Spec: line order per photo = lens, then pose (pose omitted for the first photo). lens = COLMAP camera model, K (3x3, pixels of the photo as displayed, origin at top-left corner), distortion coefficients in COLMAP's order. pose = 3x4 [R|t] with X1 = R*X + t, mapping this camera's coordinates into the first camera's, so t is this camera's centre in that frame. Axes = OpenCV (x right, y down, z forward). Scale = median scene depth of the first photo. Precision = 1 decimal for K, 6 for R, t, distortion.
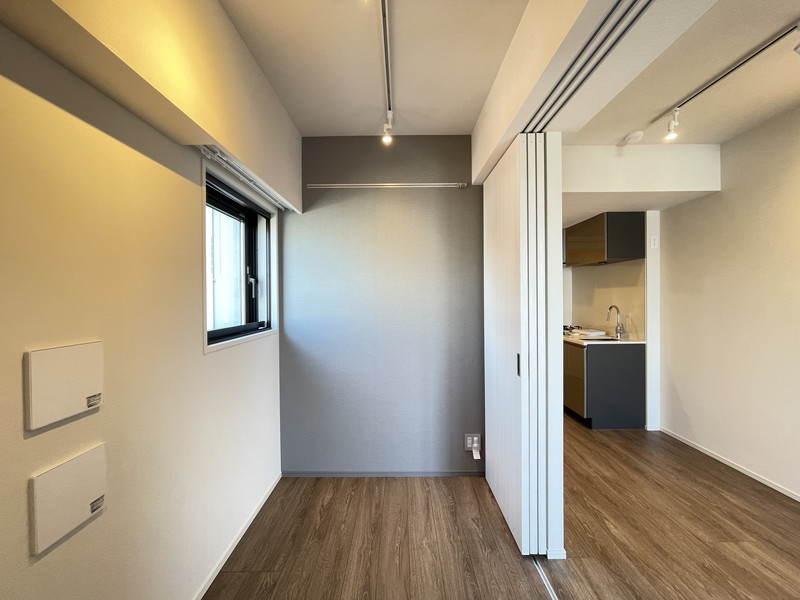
lens RADIAL K [[321.5, 0, 399.8], [0, 321.5, 300.2], [0, 0, 1]] dist [0.000555, -0.000459]
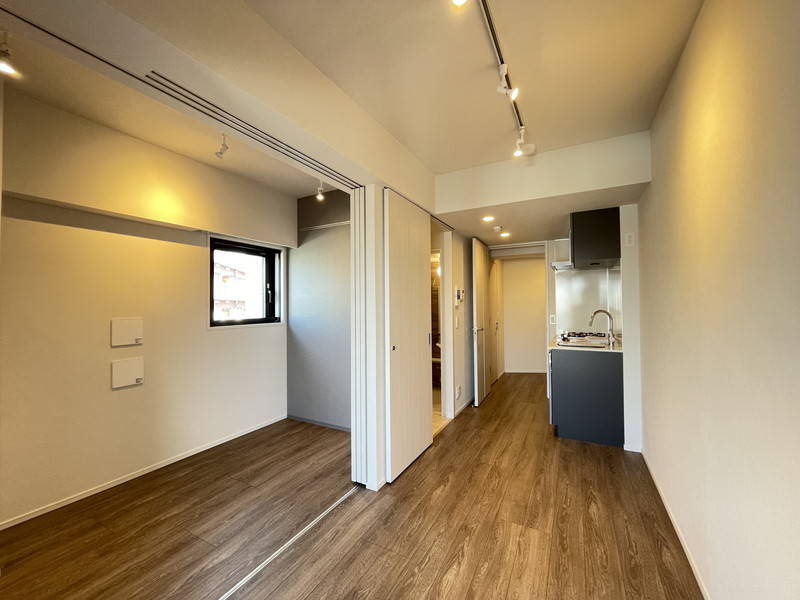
lens RADIAL K [[321.5, 0, 400.1], [0, 321.5, 299.9], [0, 0, 1]] dist [0.000555, -0.000459]
pose [[0.878903, -0.008292, -0.476929, 0.916959], [-0.002226, 0.999767, -0.021486, 0.012833], [0.476996, 0.019946, 0.878679, -0.125935]]
